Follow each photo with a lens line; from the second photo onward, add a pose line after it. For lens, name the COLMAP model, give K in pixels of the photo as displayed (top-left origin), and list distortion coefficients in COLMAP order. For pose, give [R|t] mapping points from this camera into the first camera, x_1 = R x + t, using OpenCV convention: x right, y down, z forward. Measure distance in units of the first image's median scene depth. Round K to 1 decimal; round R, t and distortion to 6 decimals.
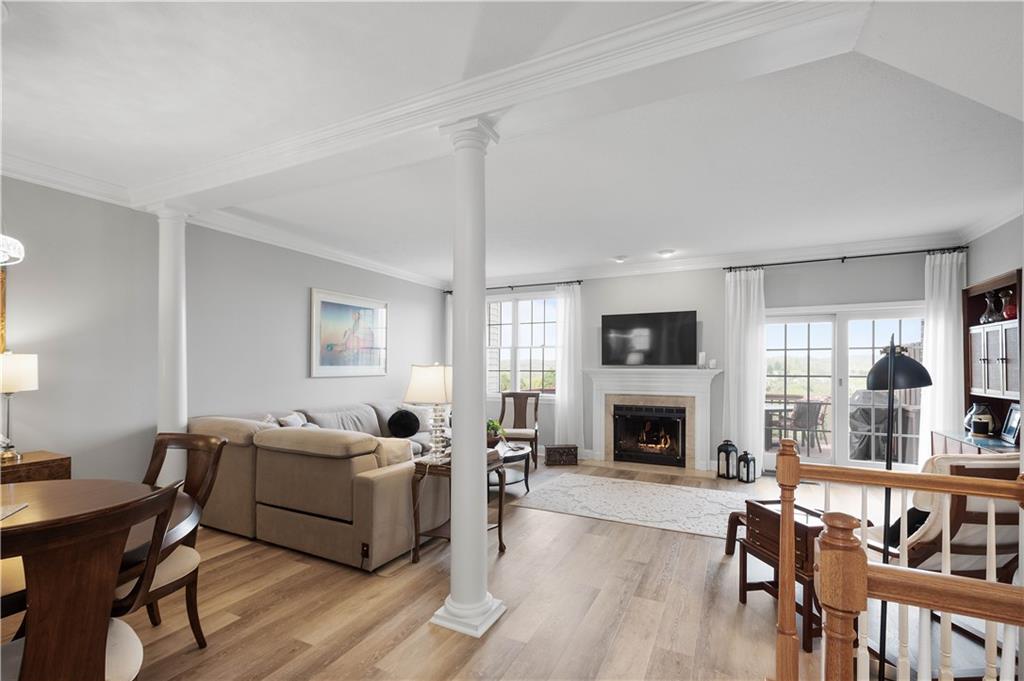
lens RADIAL K [[455.2, 0, 509.7], [0, 455.2, 366.0], [0, 0, 1]] dist [0.015377, -0.004673]
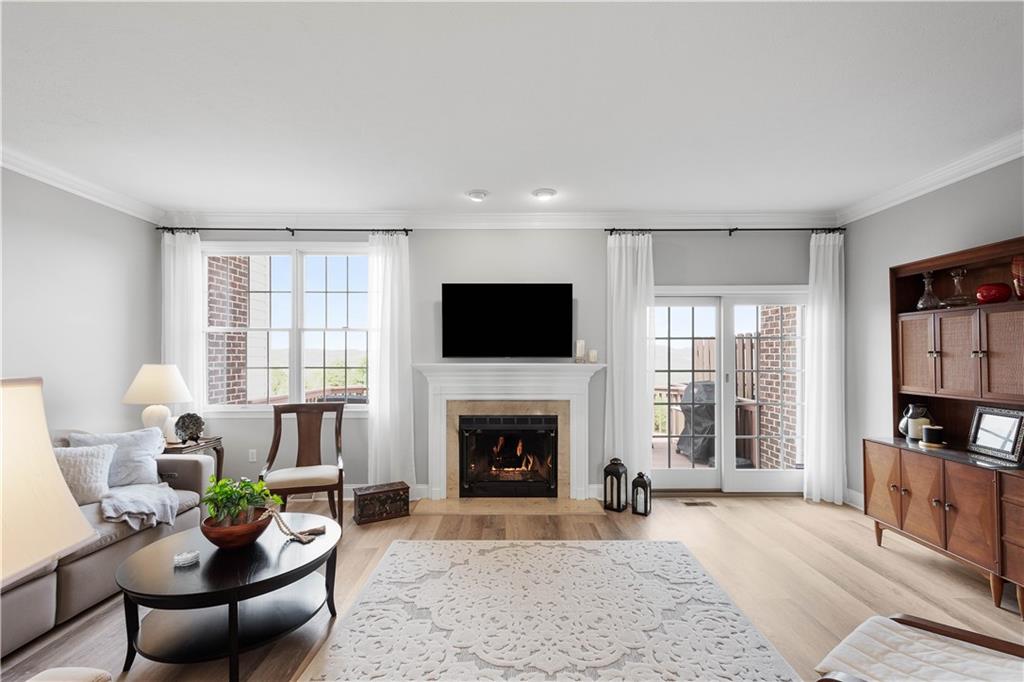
lens RADIAL K [[455.2, 0, 513.3], [0, 455.2, 358.2], [0, 0, 1]] dist [0.015377, -0.004673]
pose [[0.895445, -0.006161, 0.445130, -0.003529], [0.002533, 0.999959, 0.008745, -0.008002], [-0.445165, -0.006704, 0.895423, 0.377076]]
